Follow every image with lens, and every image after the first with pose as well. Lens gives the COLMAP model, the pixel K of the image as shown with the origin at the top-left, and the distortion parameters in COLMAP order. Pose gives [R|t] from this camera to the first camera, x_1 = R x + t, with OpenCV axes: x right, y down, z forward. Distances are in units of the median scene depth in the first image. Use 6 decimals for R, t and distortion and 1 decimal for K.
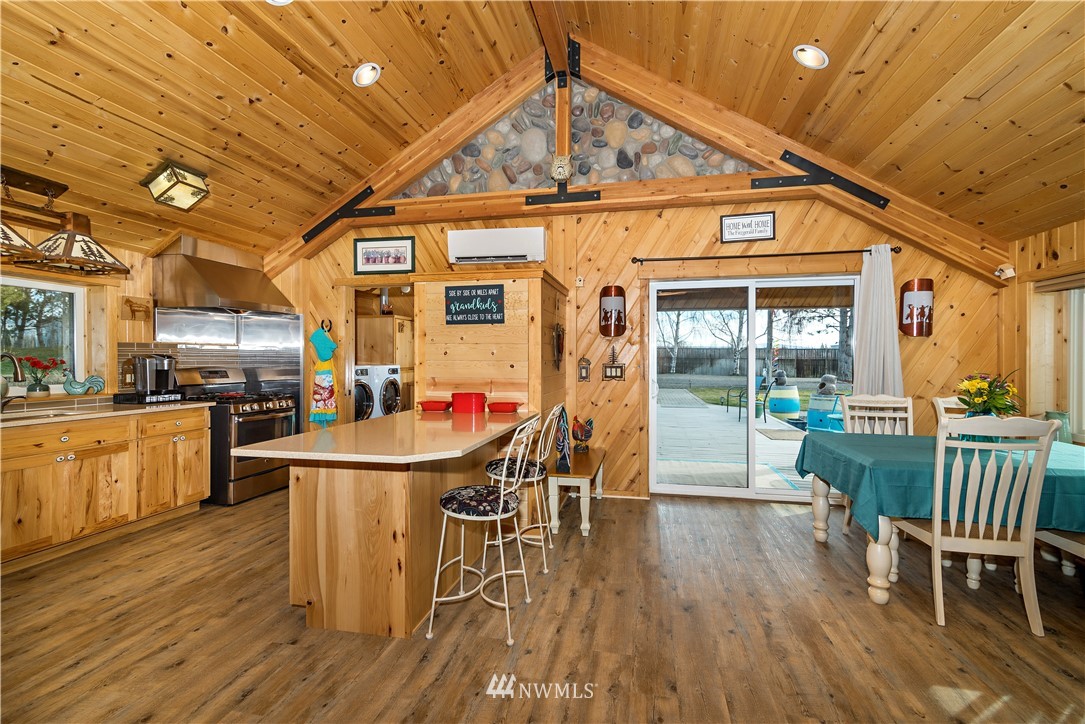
lens RADIAL K [[497.8, 0, 551.0], [0, 497.8, 363.4], [0, 0, 1]] dist [0.012025, -0.000944]
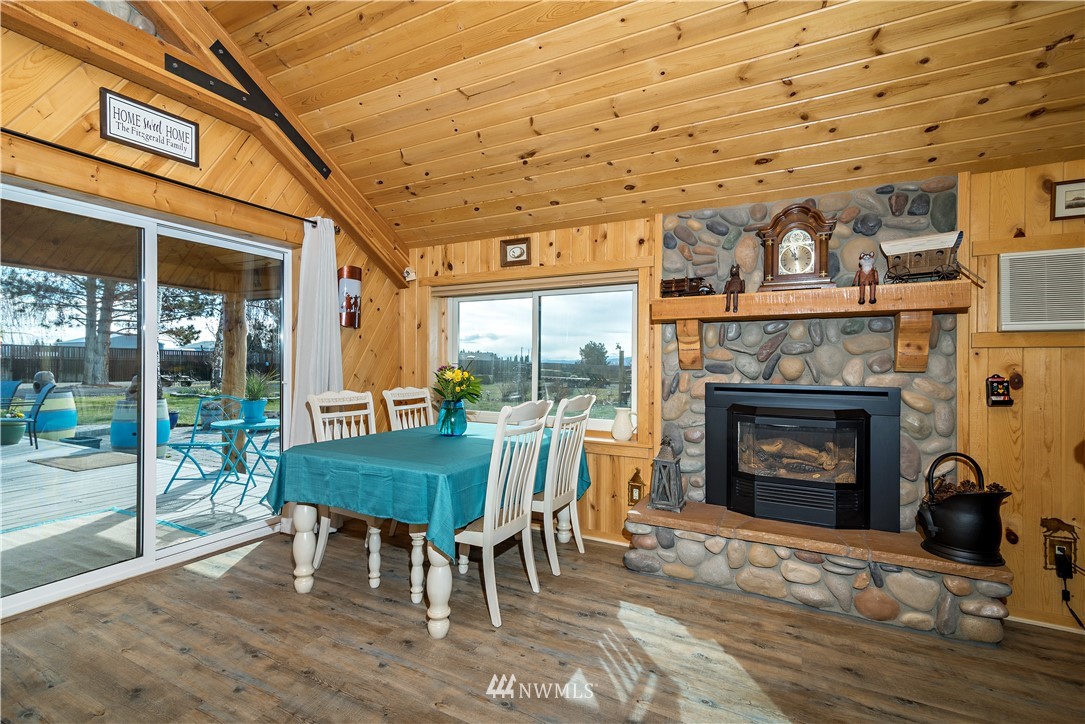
lens RADIAL K [[497.8, 0, 541.5], [0, 497.8, 365.1], [0, 0, 1]] dist [0.012025, -0.000944]
pose [[0.289582, -0.002126, 0.957151, -0.059611], [0.000779, 0.999998, 0.001986, 0.014818], [-0.957153, 0.000170, 0.289582, 0.378019]]
